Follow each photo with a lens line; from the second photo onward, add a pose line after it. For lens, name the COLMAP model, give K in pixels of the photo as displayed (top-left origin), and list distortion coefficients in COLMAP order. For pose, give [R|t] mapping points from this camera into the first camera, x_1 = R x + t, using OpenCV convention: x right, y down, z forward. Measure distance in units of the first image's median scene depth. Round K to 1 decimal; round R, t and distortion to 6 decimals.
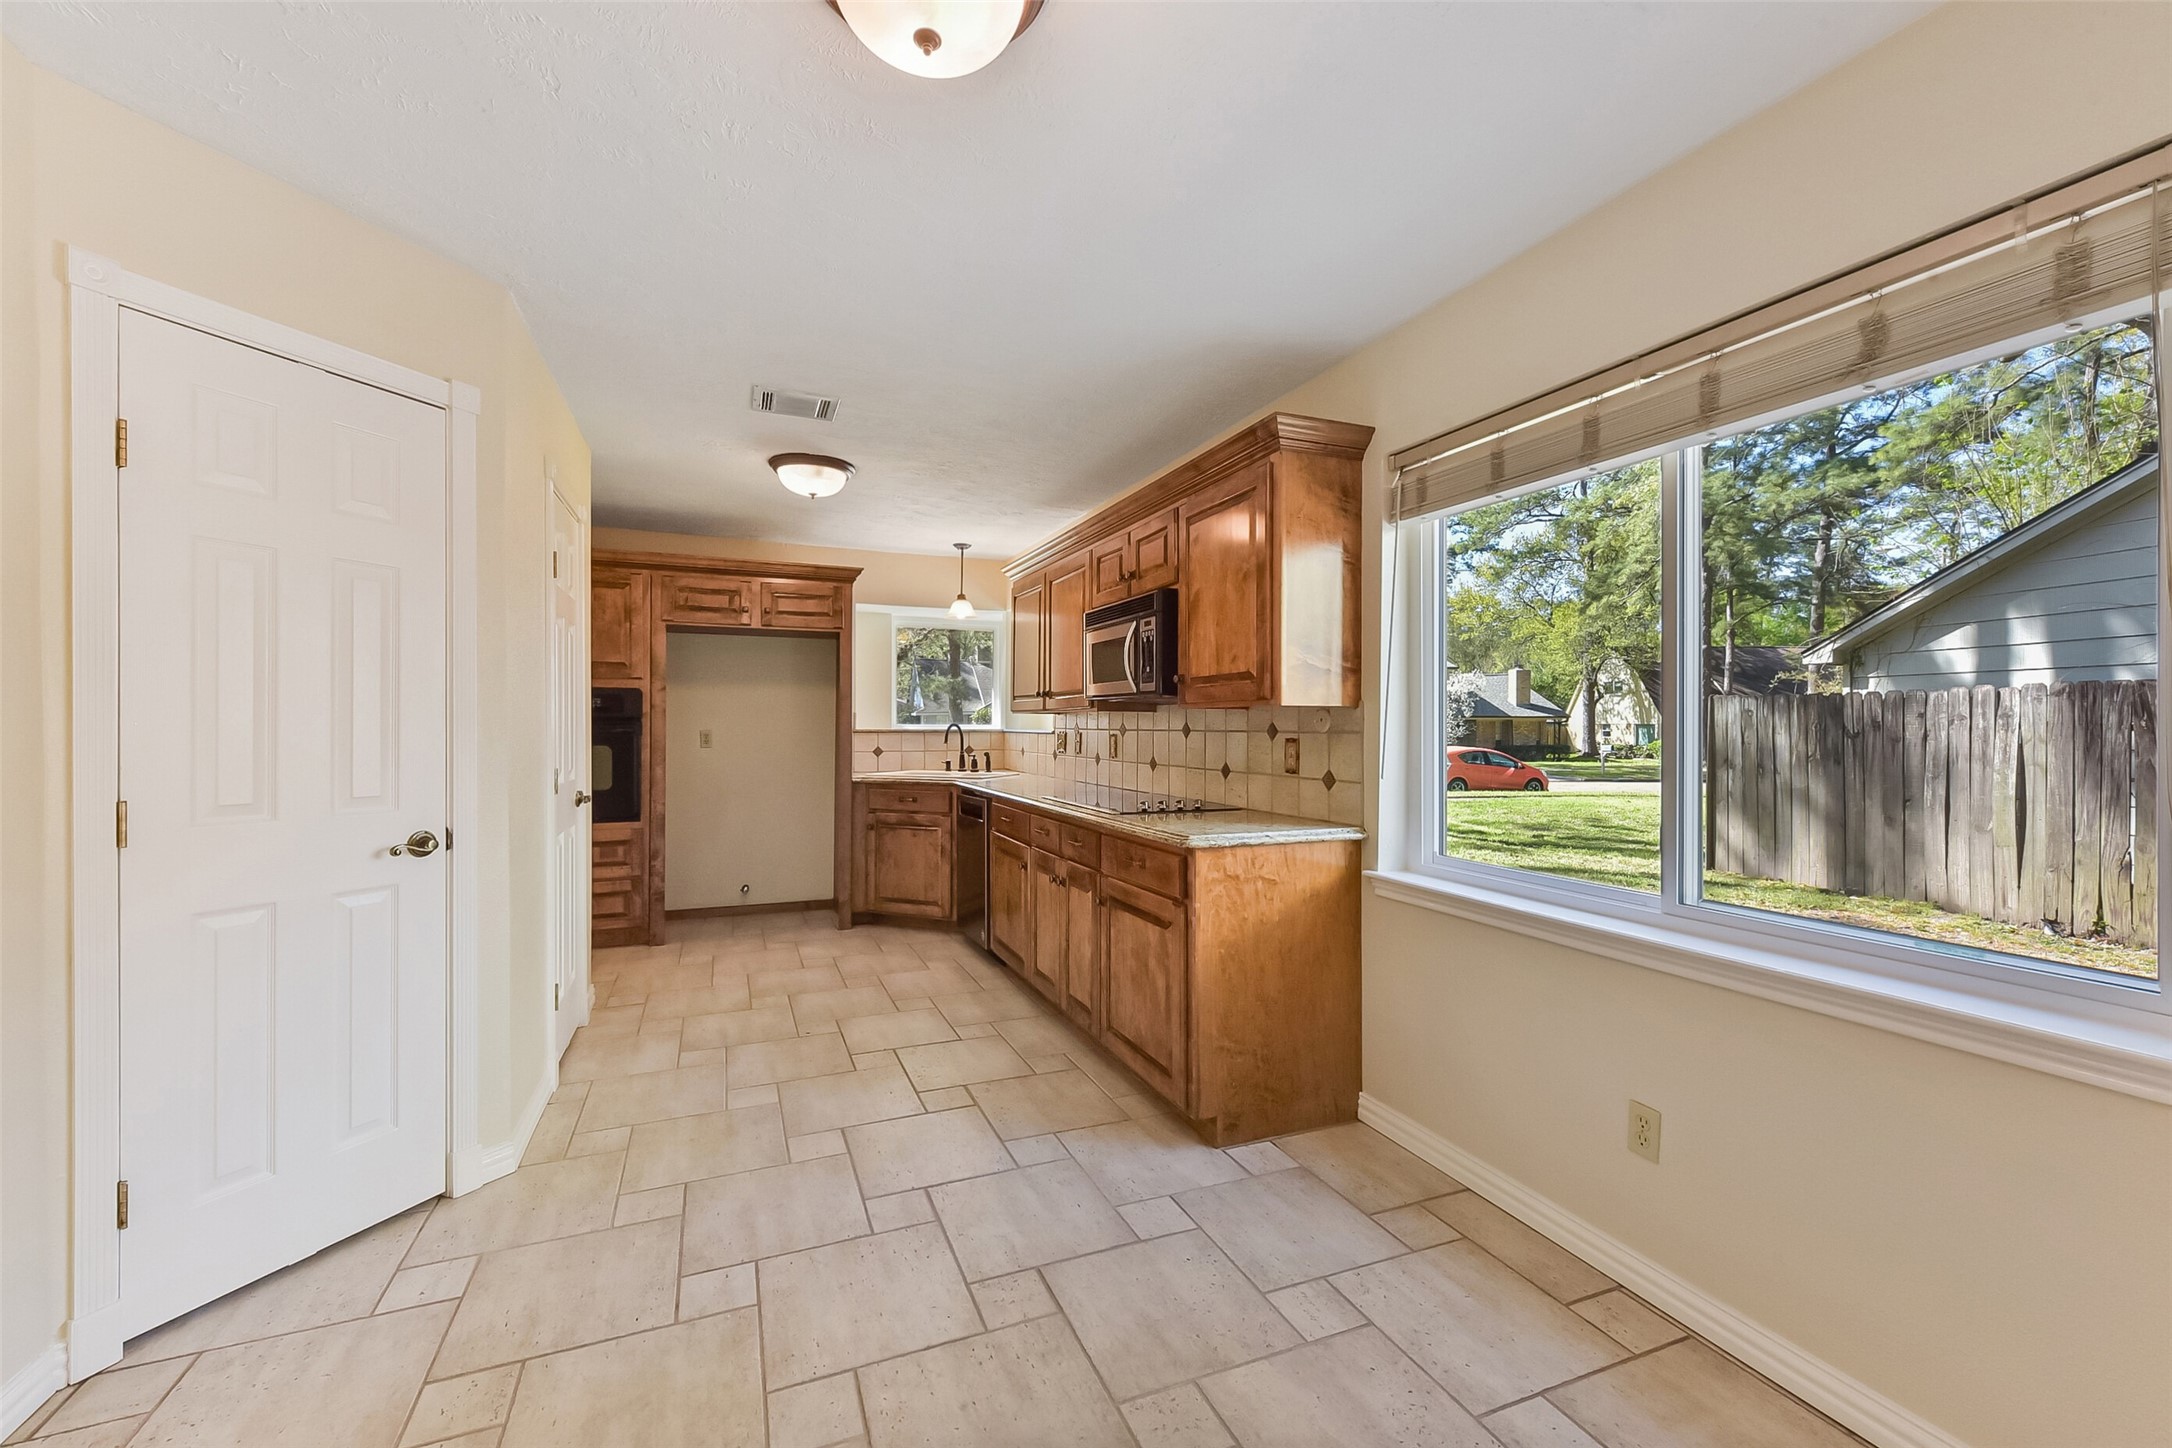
lens RADIAL K [[871.1, 0, 1069.8], [0, 871.1, 732.4], [0, 0, 1]] dist [0.010971, -0.003273]
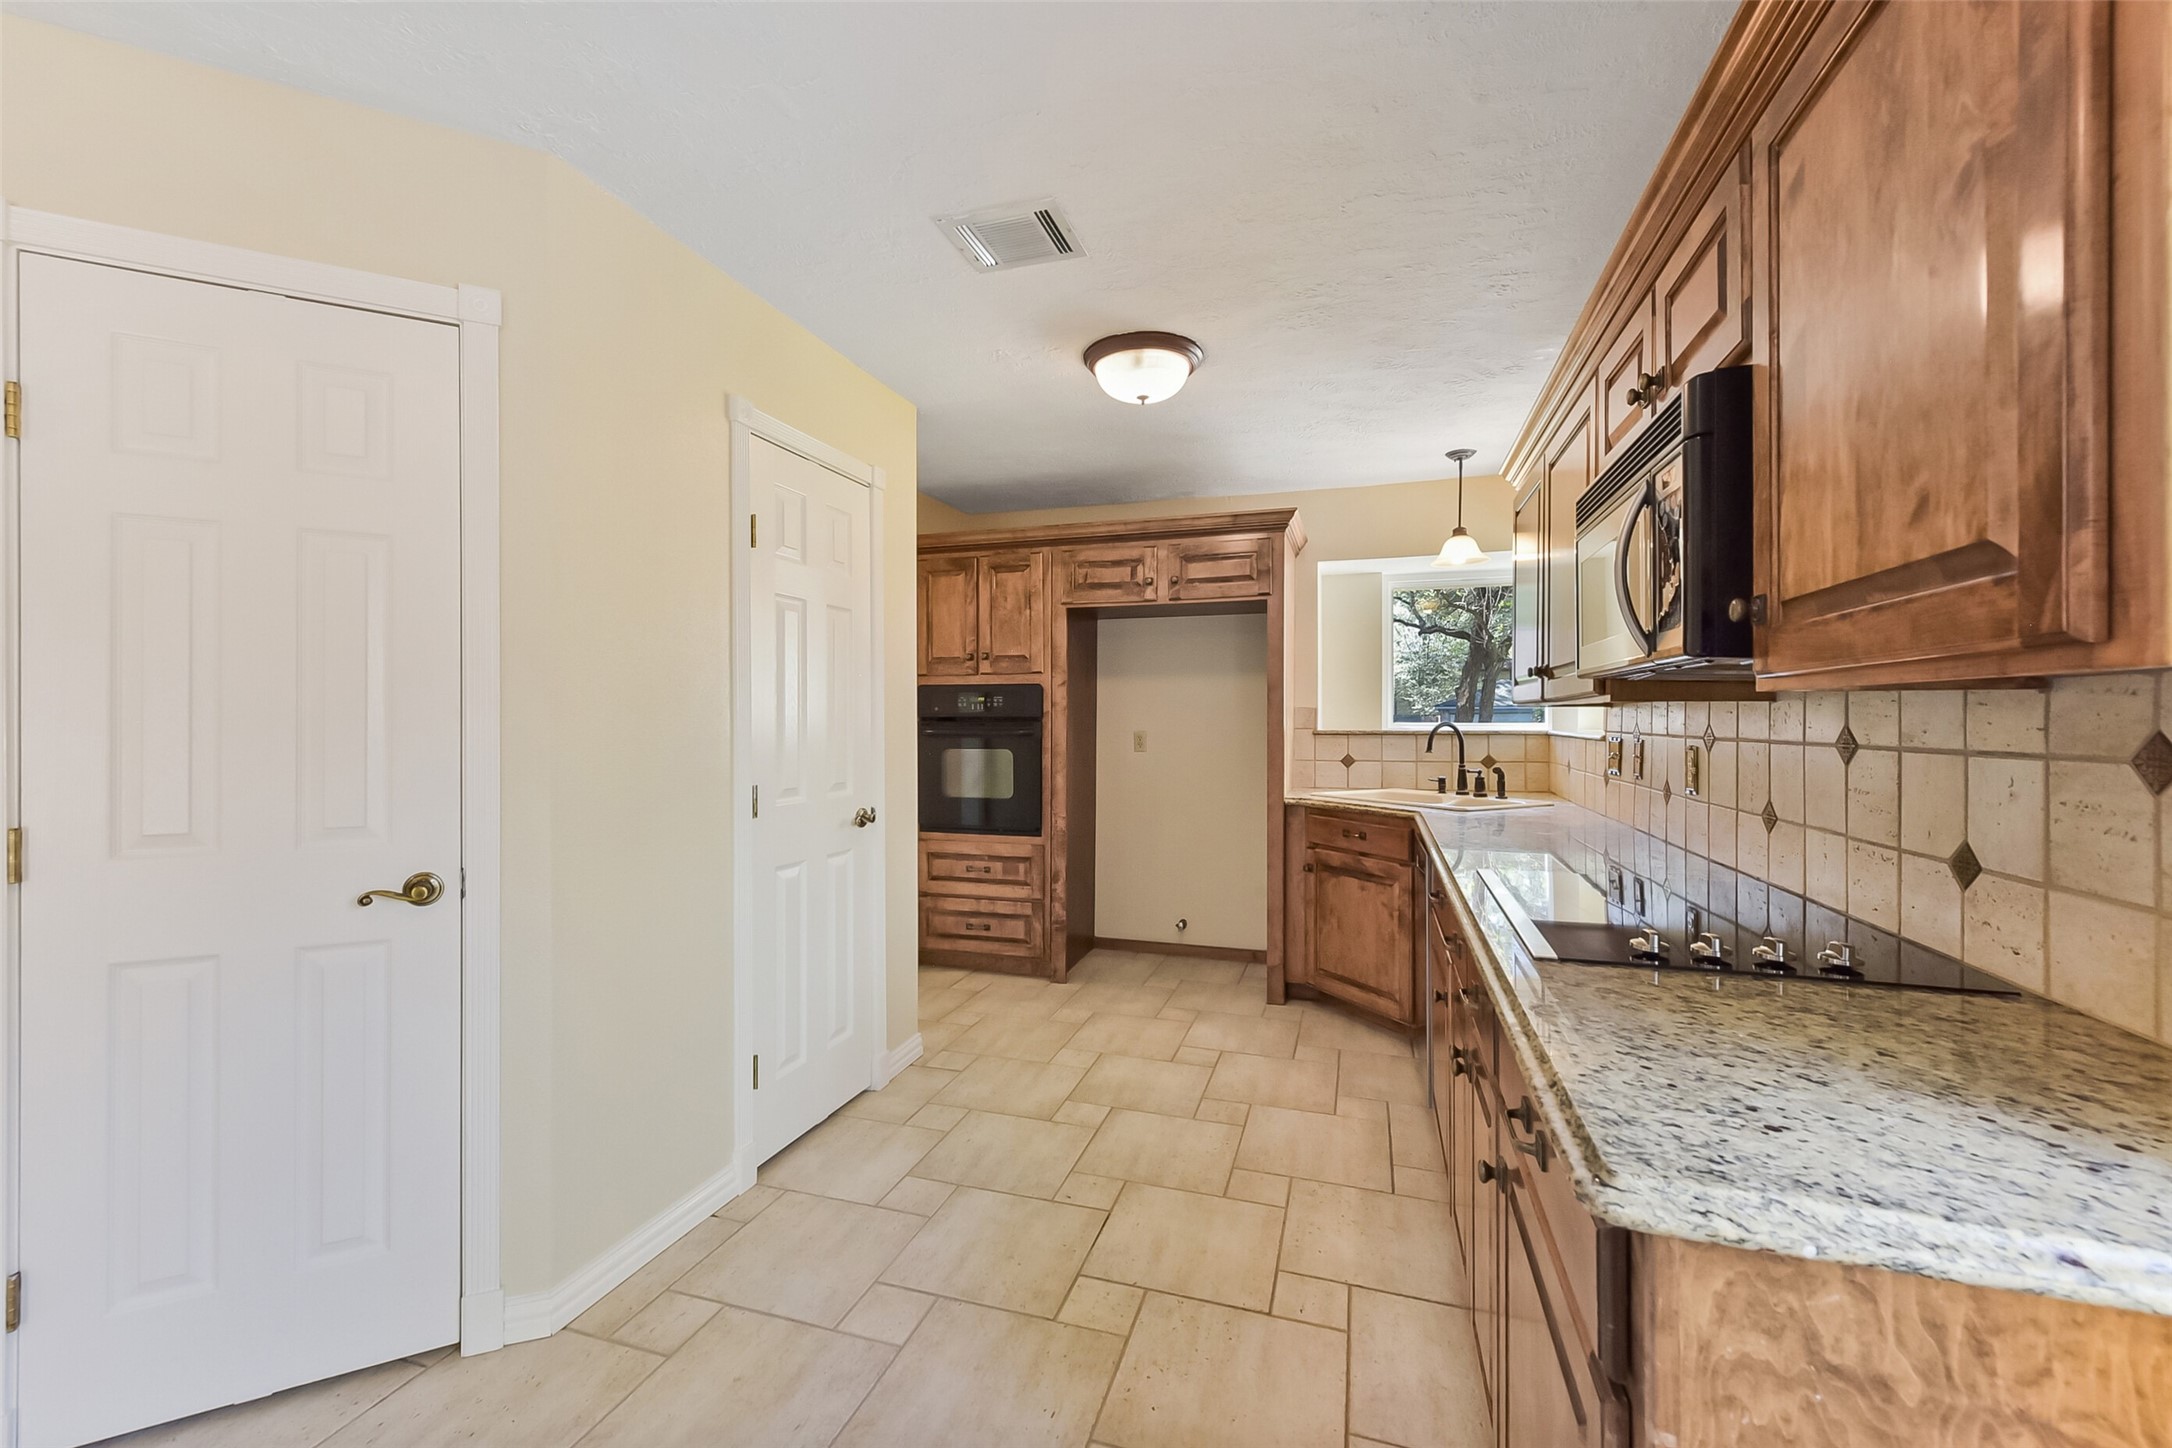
lens RADIAL K [[871.1, 0, 1078.8], [0, 871.1, 722.7], [0, 0, 1]] dist [0.010971, -0.003273]
pose [[0.767899, -0.001506, -0.640569, 0.095514], [-0.001462, 0.999991, -0.004105, -0.008385], [0.640569, 0.004089, 0.767890, 0.363093]]
